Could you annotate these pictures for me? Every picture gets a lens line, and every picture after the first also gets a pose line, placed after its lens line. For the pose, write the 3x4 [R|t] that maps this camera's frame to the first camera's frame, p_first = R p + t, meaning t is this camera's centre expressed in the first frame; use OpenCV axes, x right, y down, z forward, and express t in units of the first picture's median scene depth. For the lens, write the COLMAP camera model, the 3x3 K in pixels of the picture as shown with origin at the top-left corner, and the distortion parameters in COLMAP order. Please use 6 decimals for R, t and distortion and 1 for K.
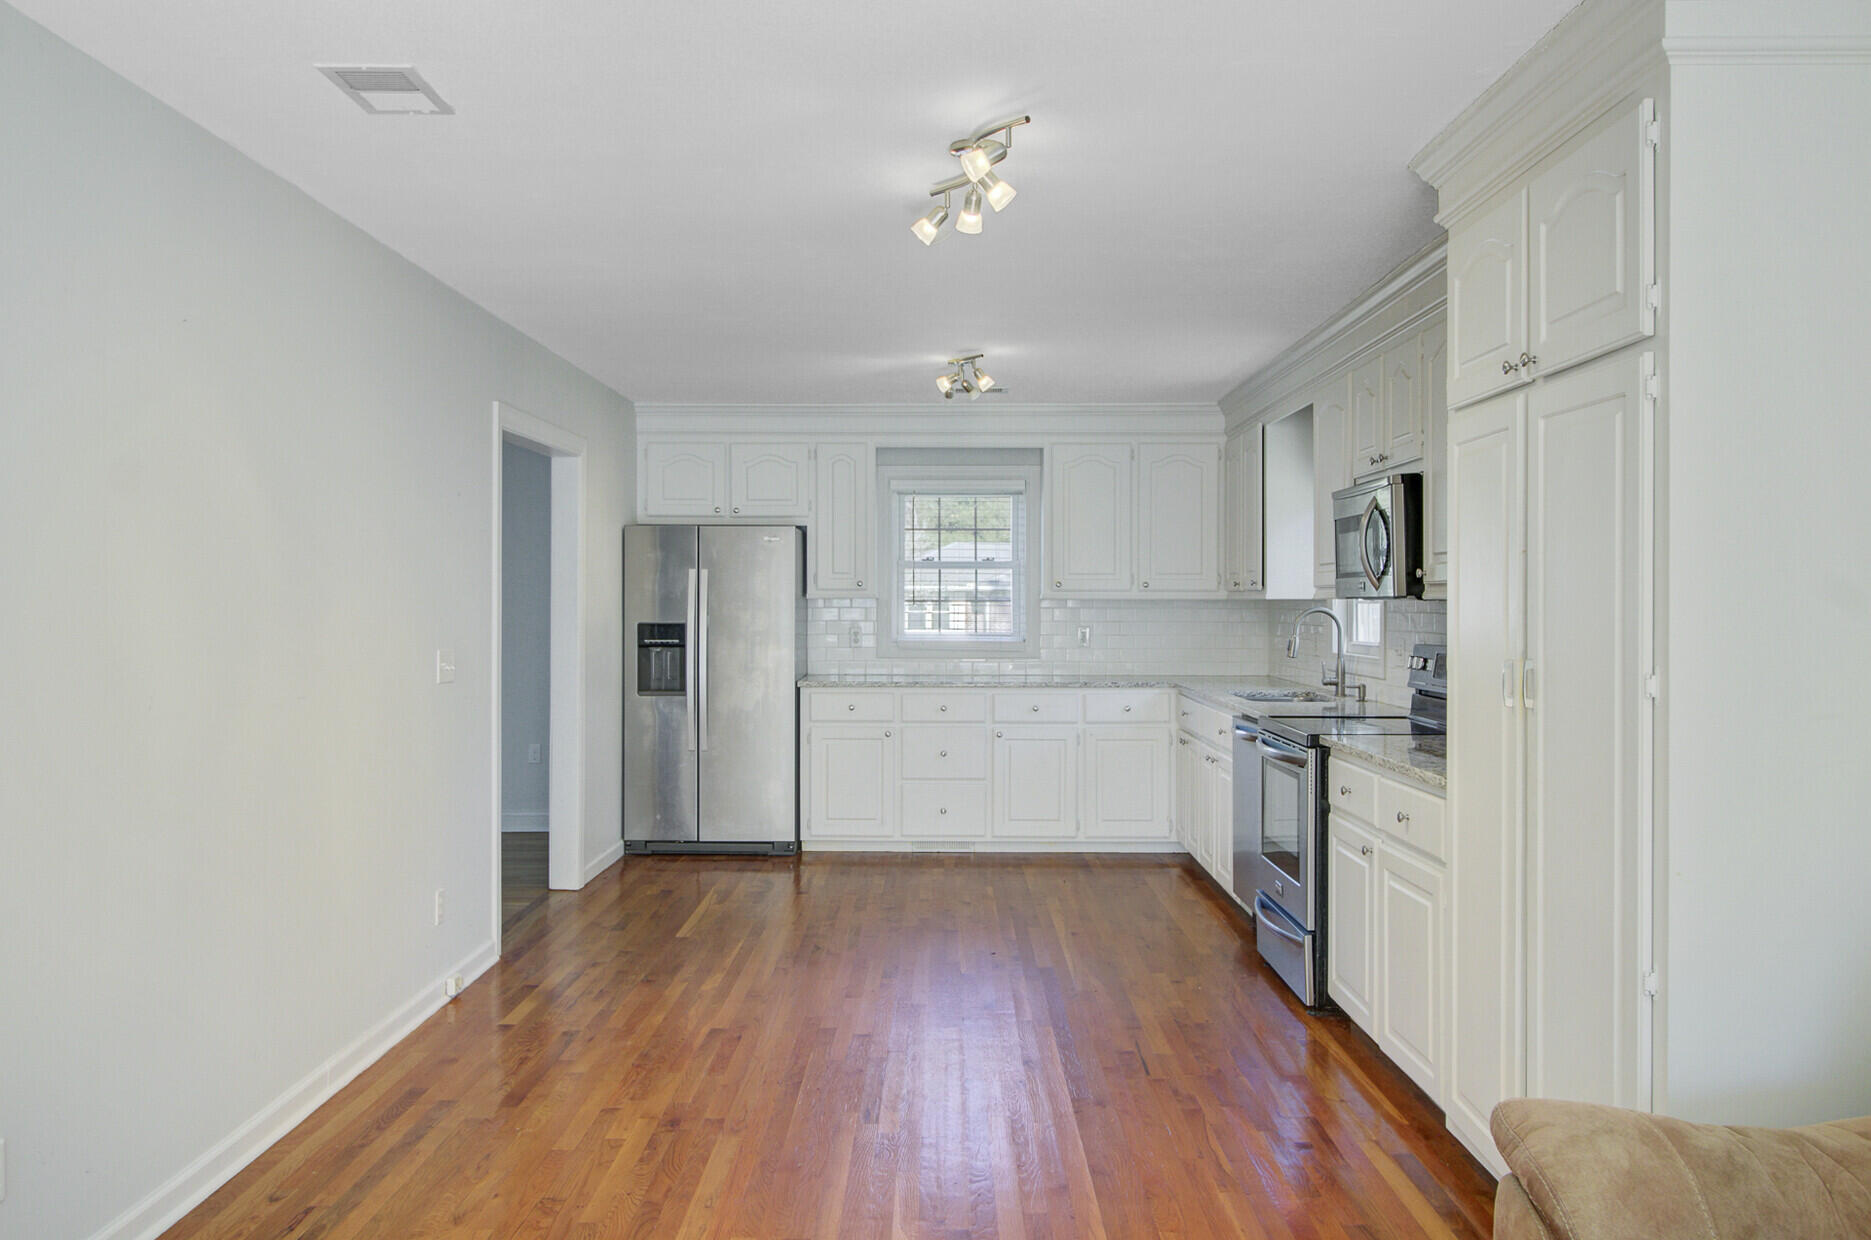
lens RADIAL K [[1484.3, 0, 919.0], [0, 1484.3, 617.3], [0, 0, 1]] dist [0.003234, 0.001611]
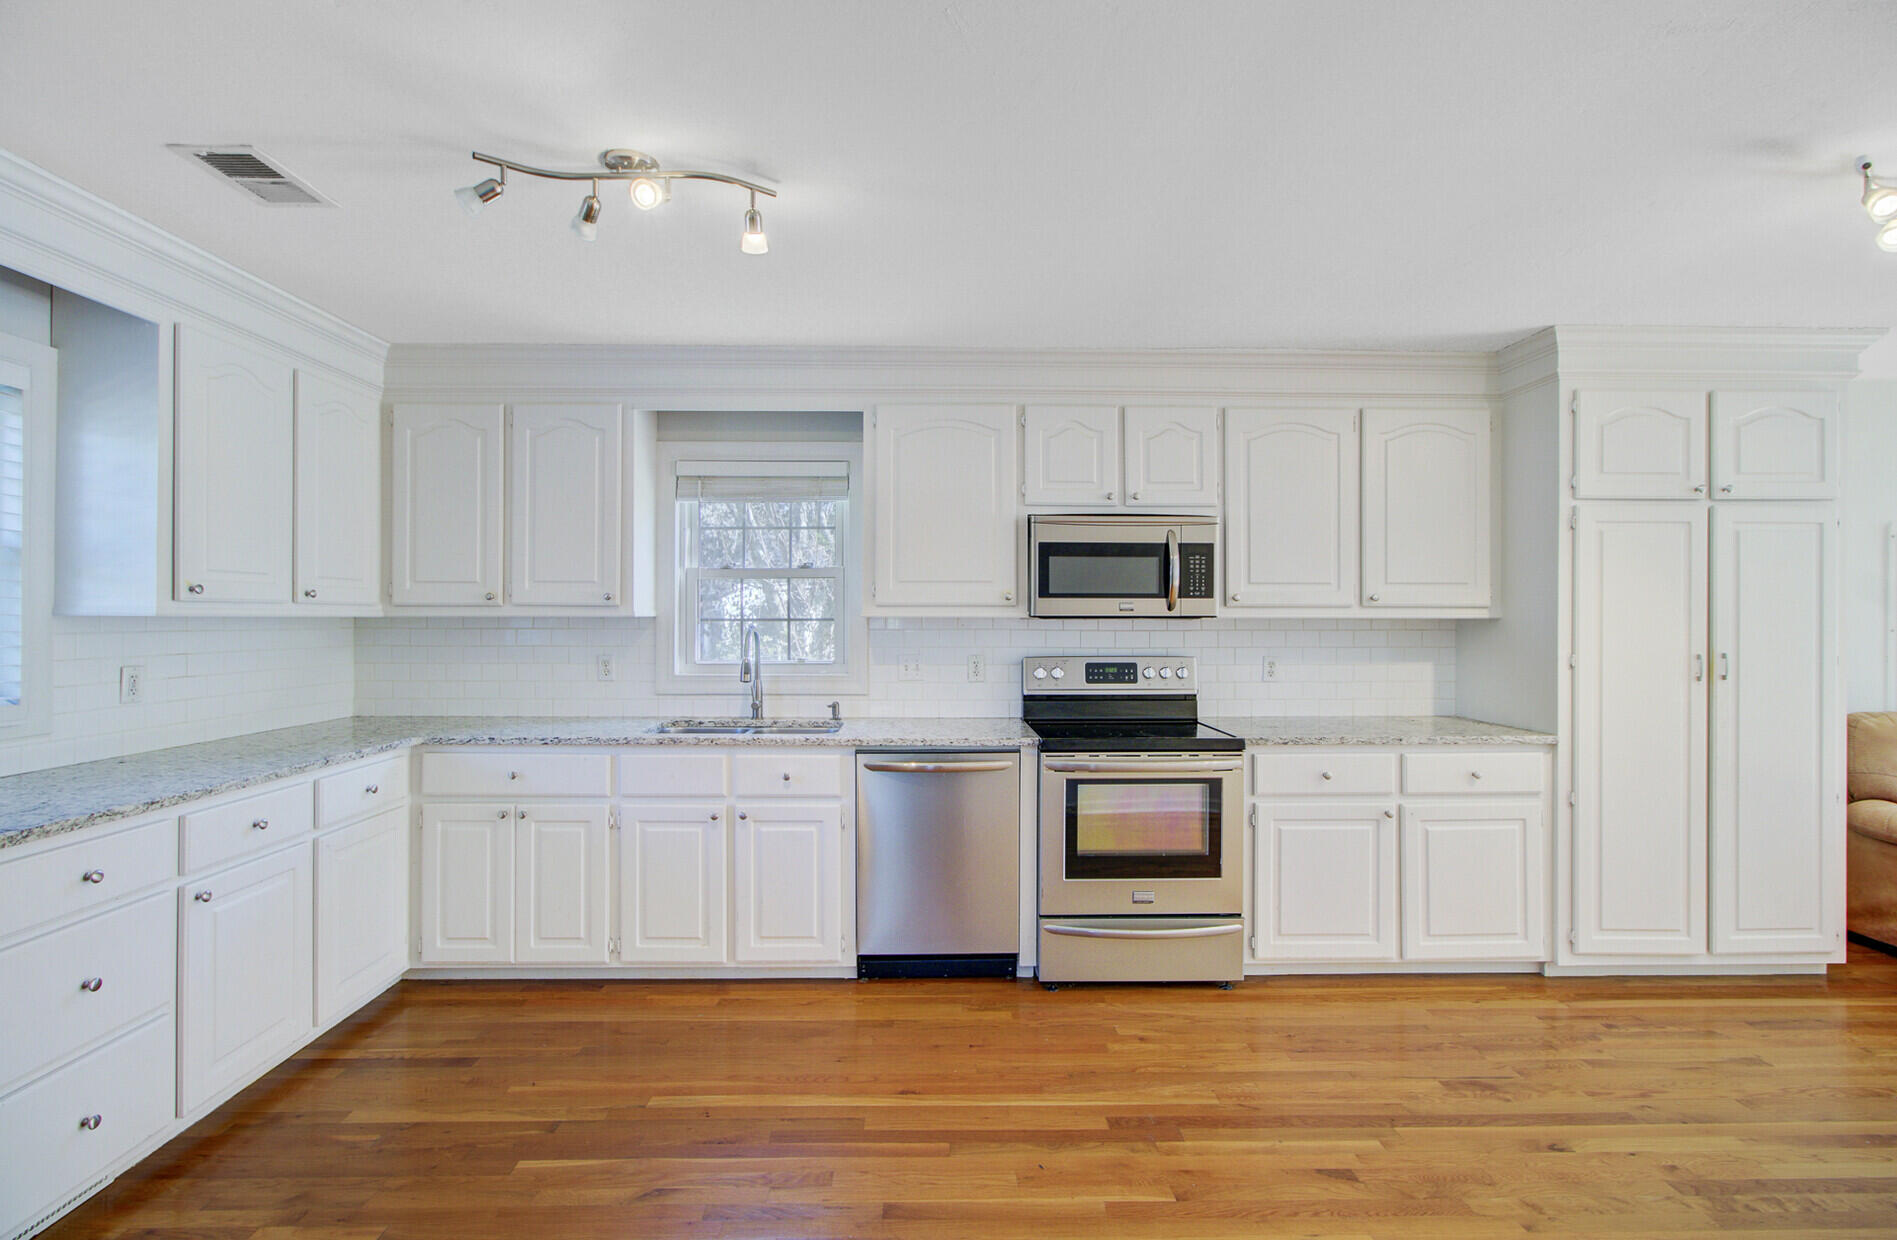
lens RADIAL K [[865.9, 0, 946.2], [0, 865.9, 616.0], [0, 0, 1]] dist [-0.002543, 0.000874]
pose [[-0.034447, 0.001631, 0.999405, -0.248577], [0.008816, 0.999960, -0.001328, -0.009923], [-0.999368, 0.008765, -0.034460, 0.804375]]
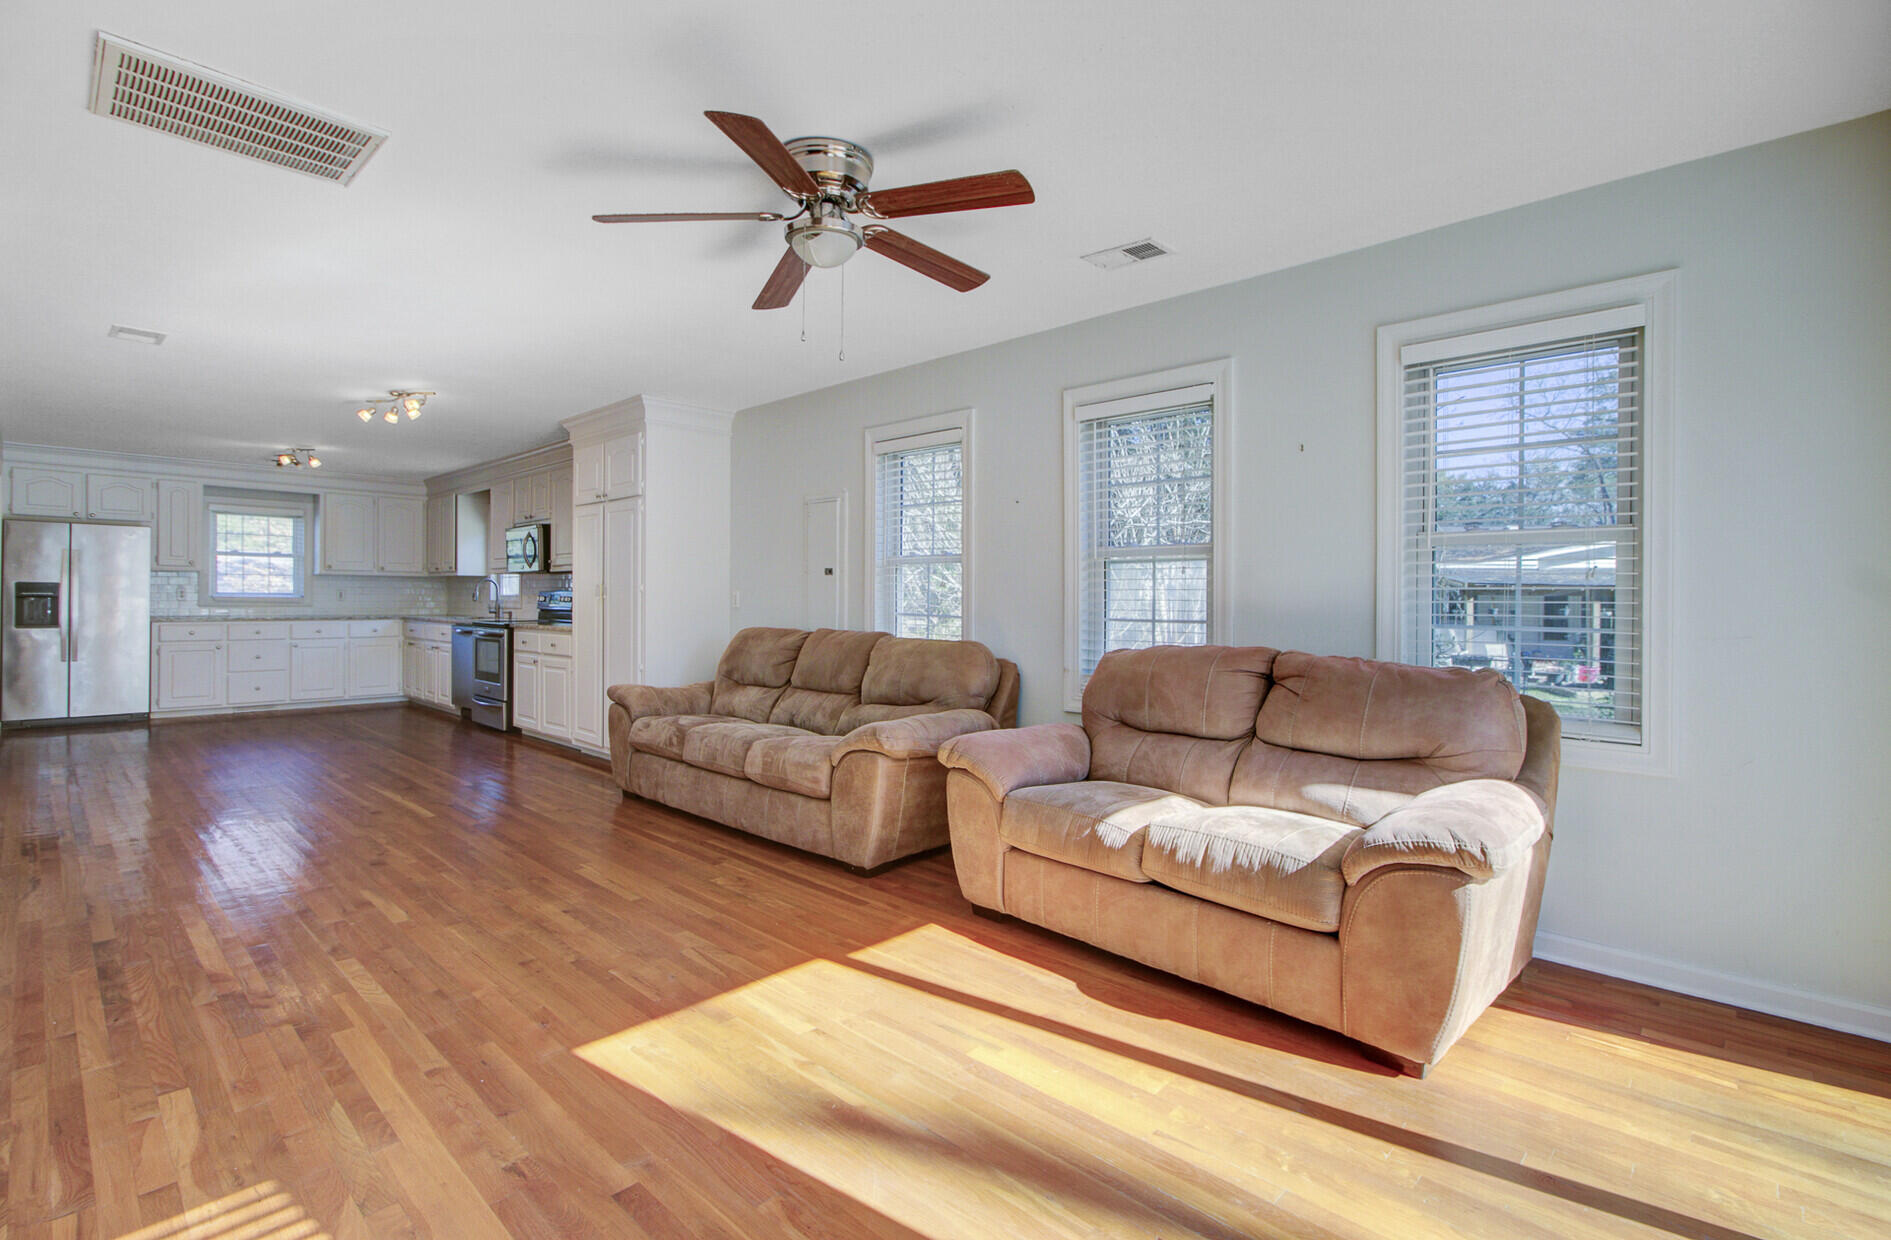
lens RADIAL K [[861.1, 0, 939.6], [0, 861.1, 595.5], [0, 0, 1]] dist [-0.000609, 0.000488]
pose [[0.677419, 0.005865, 0.735574, -0.205674], [0.002434, 0.999945, -0.010214, 0.030578], [-0.735593, 0.008710, 0.677368, -0.354384]]
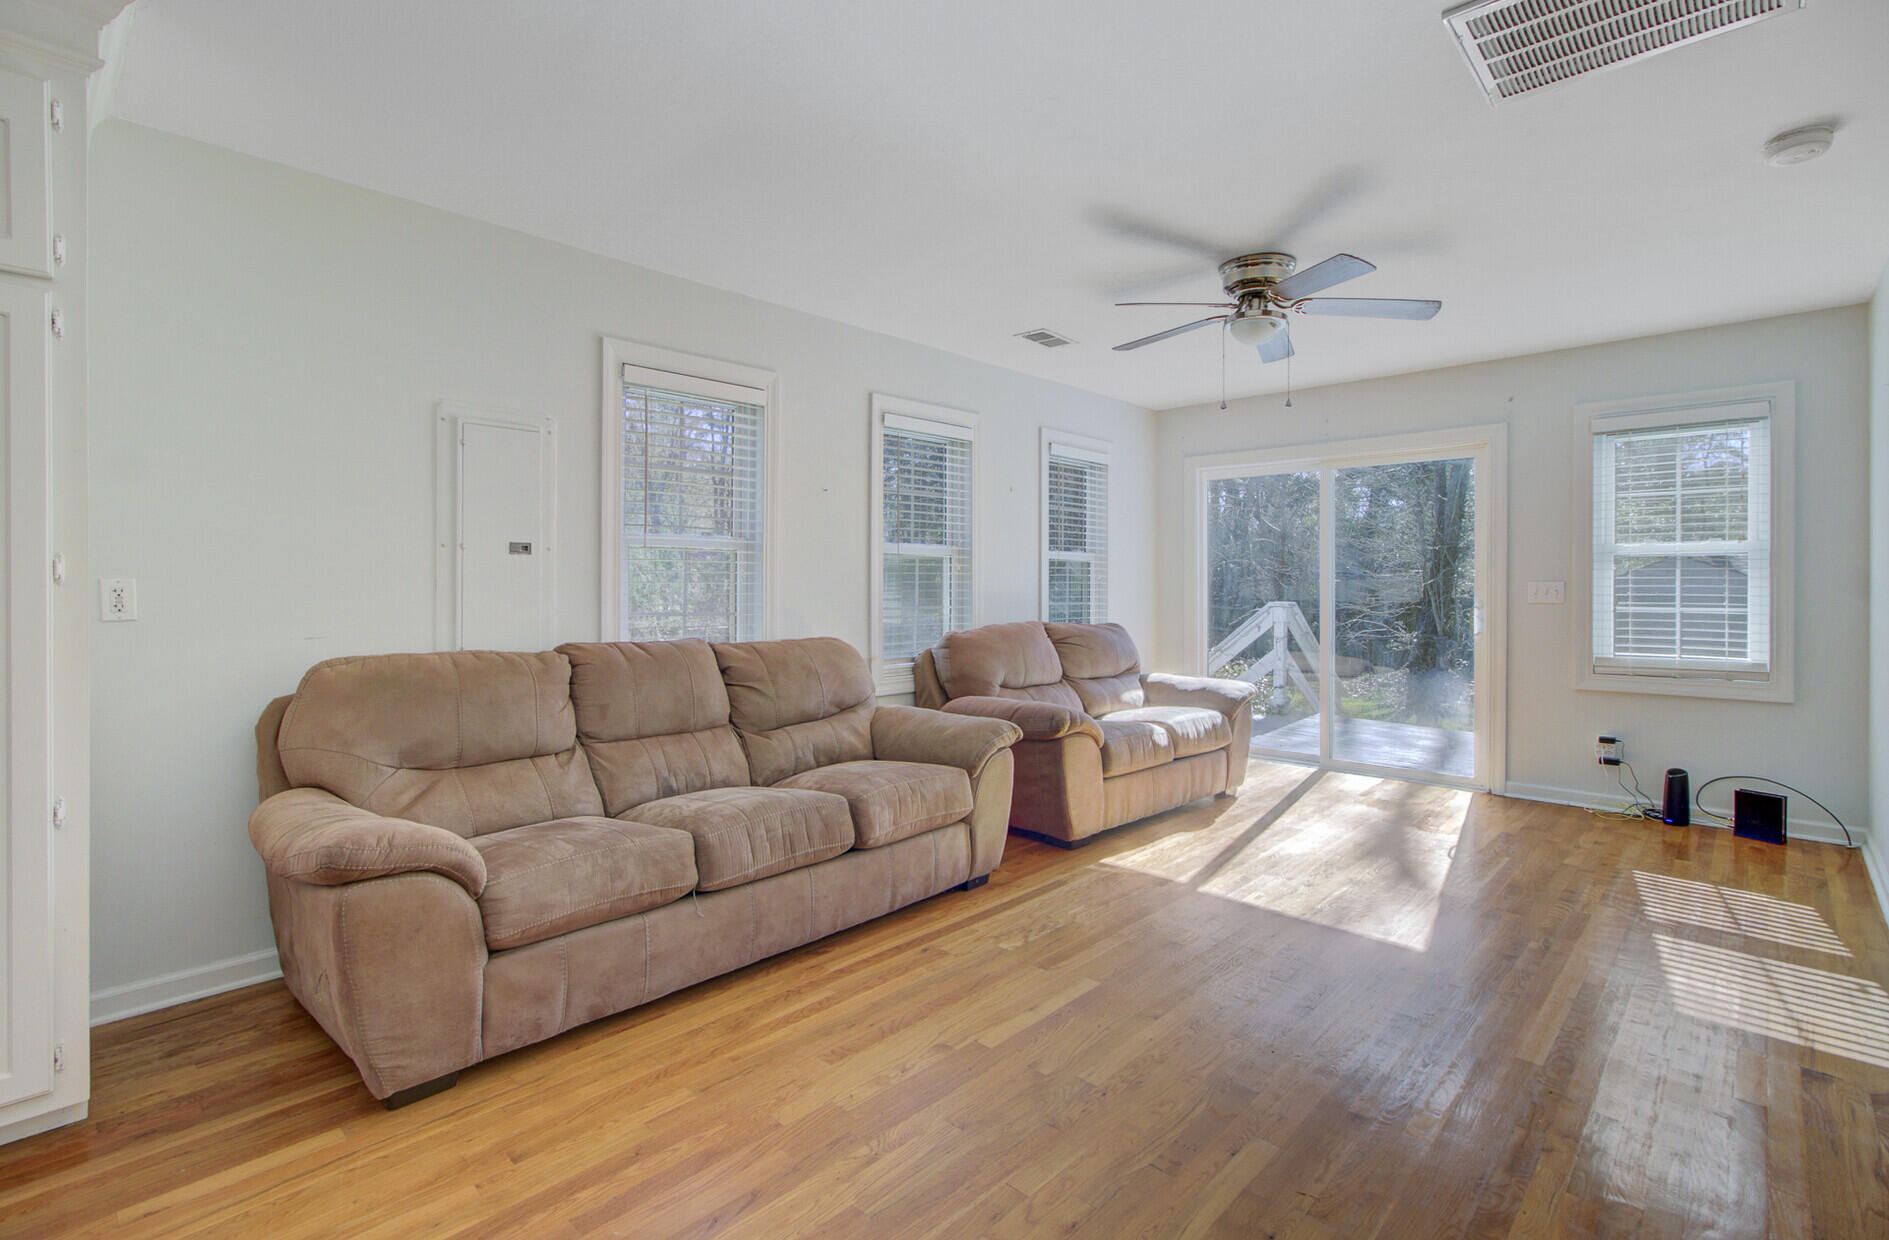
lens RADIAL K [[860.2, 0, 912.3], [0, 860.2, 594.3], [0, 0, 1]] dist [-0.000609, 0.000488]
pose [[-0.721481, -0.008734, 0.692379, -0.171021], [0.002690, 0.999878, 0.015415, 0.020205], [-0.692429, 0.012984, -0.721369, 0.352792]]
